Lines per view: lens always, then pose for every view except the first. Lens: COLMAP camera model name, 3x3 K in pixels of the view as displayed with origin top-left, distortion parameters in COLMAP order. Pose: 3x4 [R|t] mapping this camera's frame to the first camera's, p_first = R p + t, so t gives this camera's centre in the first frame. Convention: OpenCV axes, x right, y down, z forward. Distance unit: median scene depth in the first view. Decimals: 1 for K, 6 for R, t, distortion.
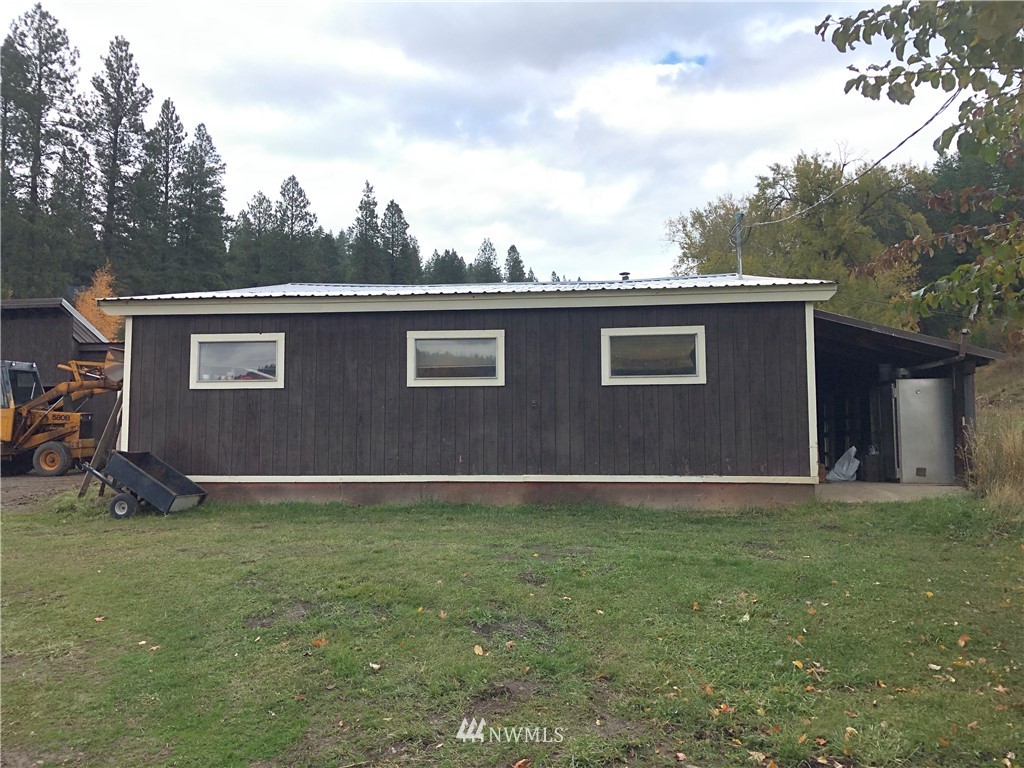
lens RADIAL K [[844.4, 0, 516.6], [0, 844.4, 381.1], [0, 0, 1]] dist [-0.000498, 0.008149]
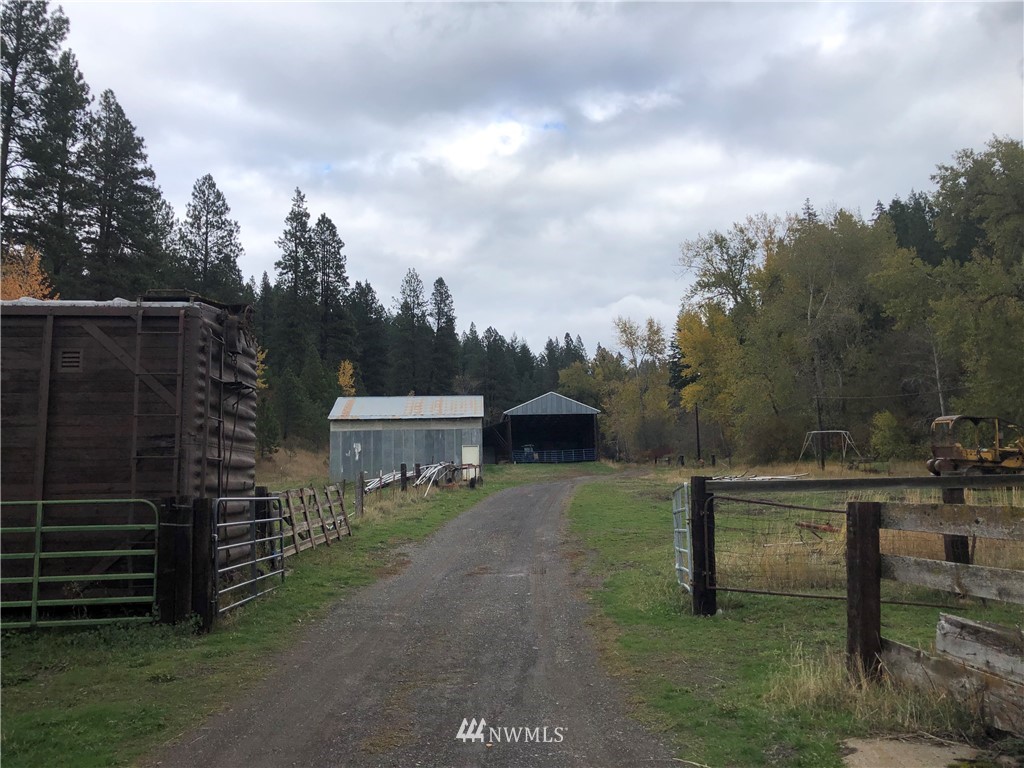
lens RADIAL K [[844.4, 0, 507.9], [0, 844.4, 385.8], [0, 0, 1]] dist [-0.000498, 0.008149]
pose [[0.981912, 0.011450, 0.188991, -0.133910], [-0.000705, 0.998384, -0.056826, 0.003665], [-0.189336, 0.055665, 0.980333, 0.166749]]
